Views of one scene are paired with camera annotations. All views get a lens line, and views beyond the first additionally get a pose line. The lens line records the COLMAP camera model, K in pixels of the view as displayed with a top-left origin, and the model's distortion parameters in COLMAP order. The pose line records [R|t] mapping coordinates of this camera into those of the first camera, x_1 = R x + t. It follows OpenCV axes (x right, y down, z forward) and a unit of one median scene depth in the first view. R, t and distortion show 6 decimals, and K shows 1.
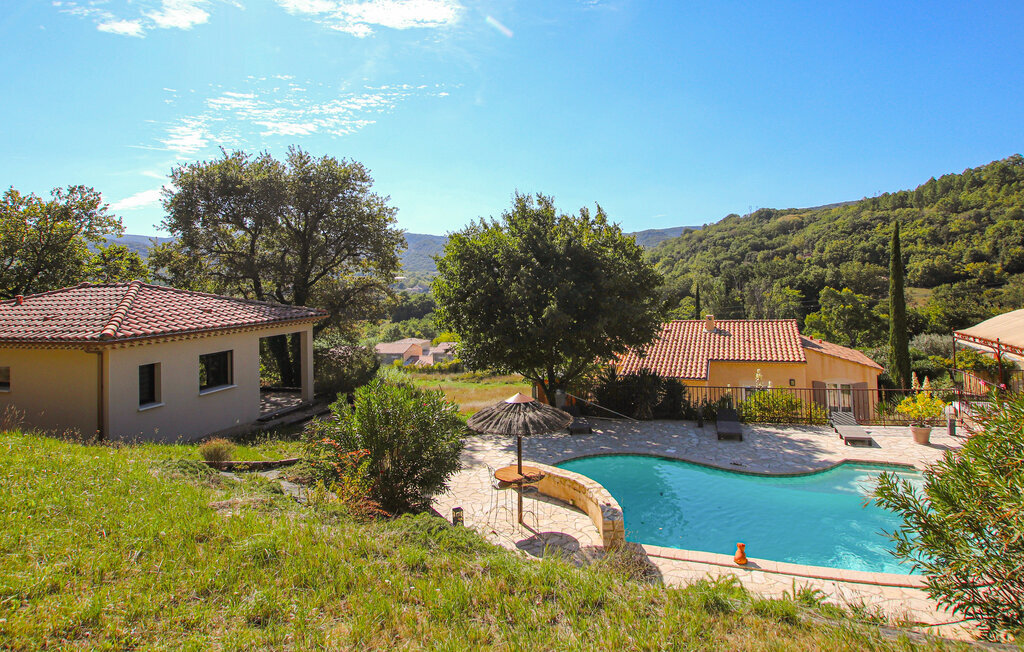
lens RADIAL K [[603.9, 0, 510.7], [0, 603.9, 238.3], [0, 0, 1]] dist [-0.031966, 0.002121]
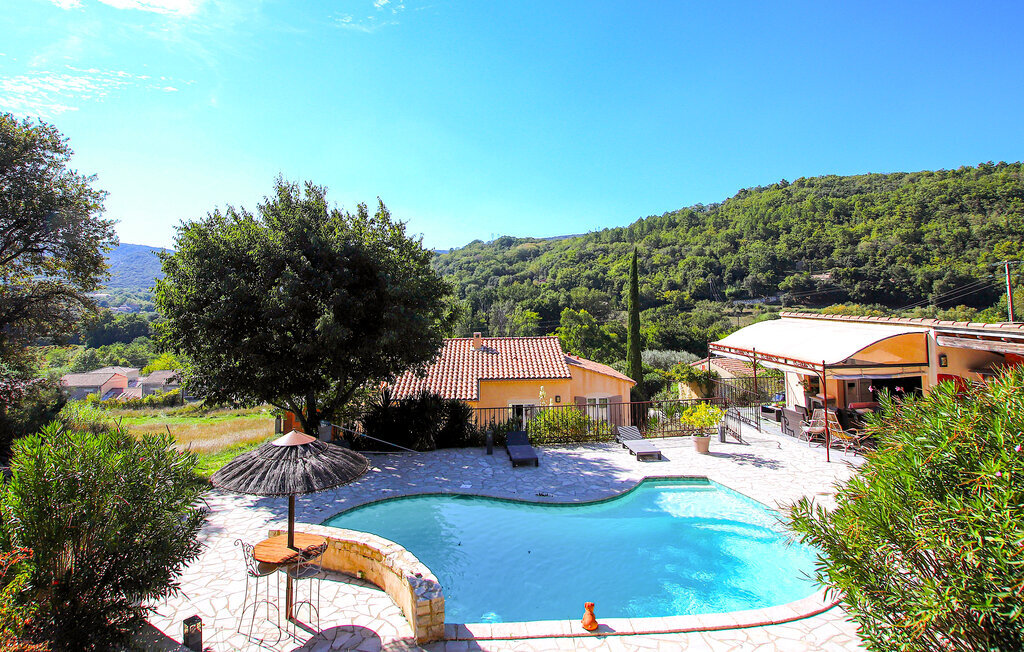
lens RADIAL K [[603.9, 0, 510.7], [0, 603.9, 238.3], [0, 0, 1]] dist [-0.031966, 0.002121]
pose [[0.913319, 0.054039, 0.403644, -0.027530], [-0.038613, 0.998183, -0.046267, 0.029223], [-0.405411, 0.026671, 0.913745, 0.135533]]
